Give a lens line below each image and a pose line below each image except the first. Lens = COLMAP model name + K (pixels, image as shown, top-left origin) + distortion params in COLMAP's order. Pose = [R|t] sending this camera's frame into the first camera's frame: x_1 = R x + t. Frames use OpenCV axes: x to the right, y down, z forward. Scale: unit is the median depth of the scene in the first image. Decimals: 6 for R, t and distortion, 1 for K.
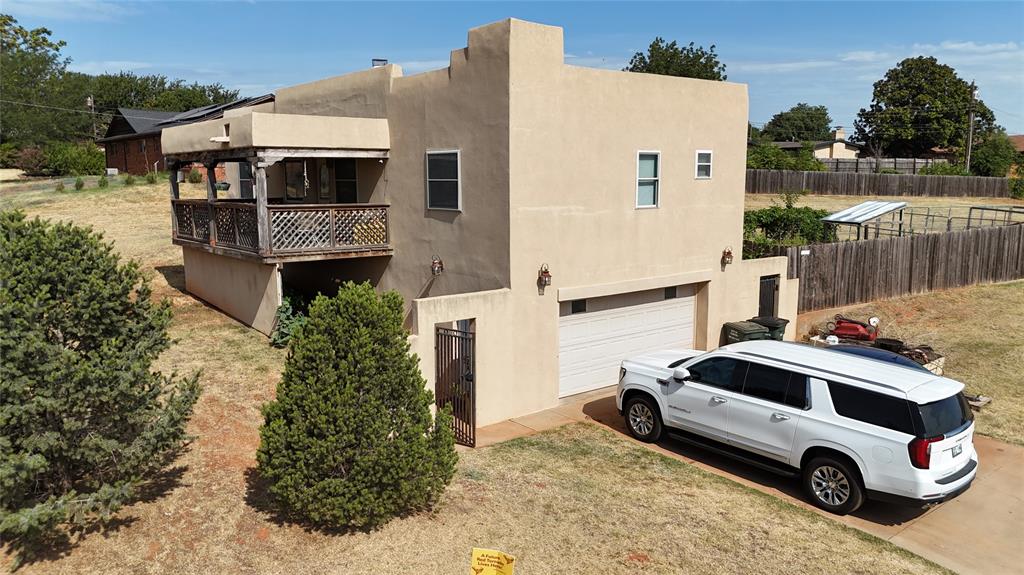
lens RADIAL K [[751.5, 0, 510.3], [0, 751.5, 289.6], [0, 0, 1]] dist [0.070567, -0.079089]
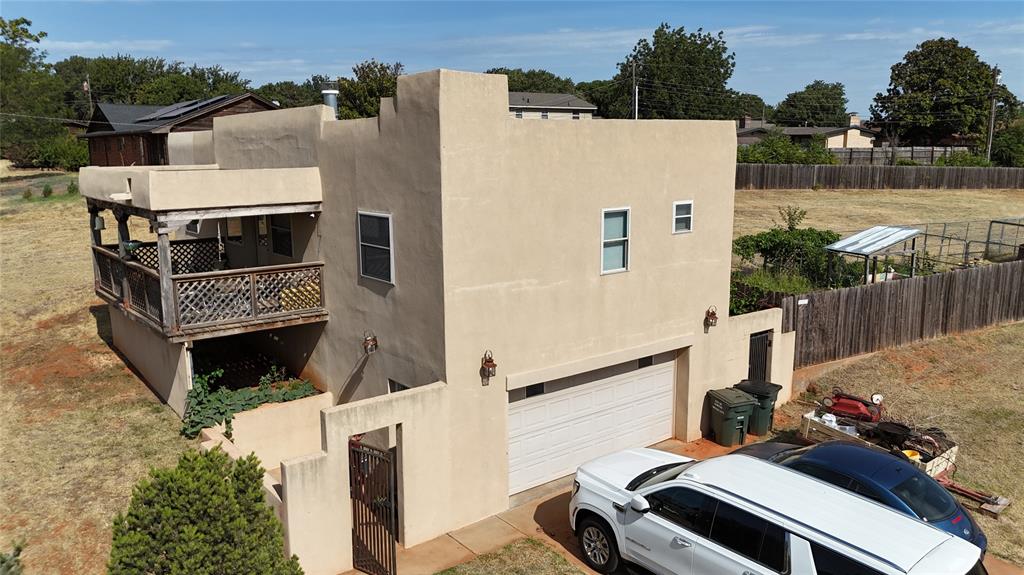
lens RADIAL K [[751.5, 0, 510.4], [0, 751.5, 289.0], [0, 0, 1]] dist [0.070567, -0.079089]
pose [[0.999854, -0.000071, -0.017076, 0.071835], [0.000637, 0.999451, 0.033127, -0.112023], [0.017065, -0.033133, 0.999305, 0.123960]]
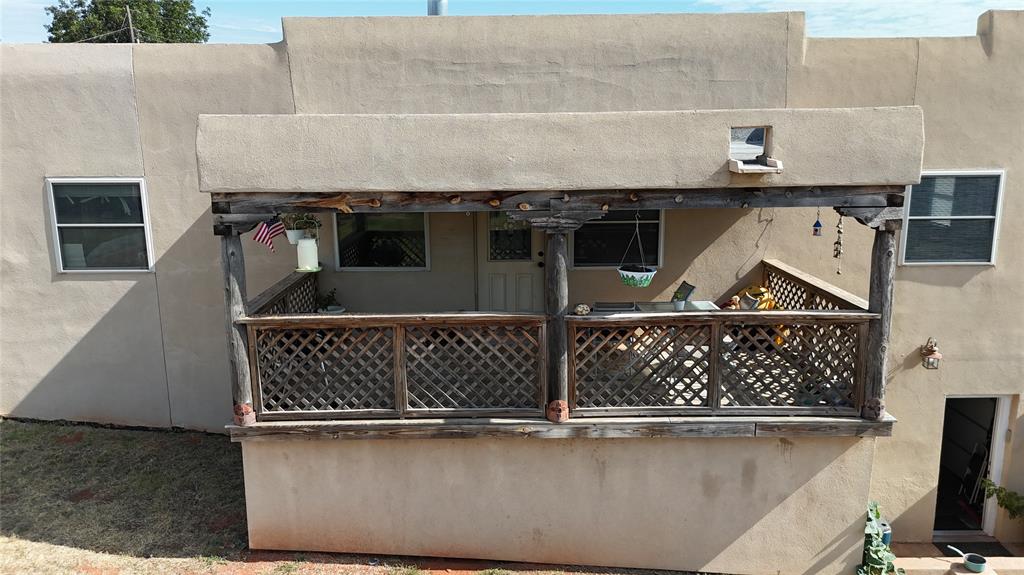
lens RADIAL K [[751.5, 0, 511.3], [0, 751.5, 289.5], [0, 0, 1]] dist [0.070567, -0.079089]
pose [[0.631602, -0.161754, 0.758231, -0.719958], [0.117058, 0.986678, 0.112980, -0.180096], [-0.766405, 0.017398, 0.642122, 0.785626]]
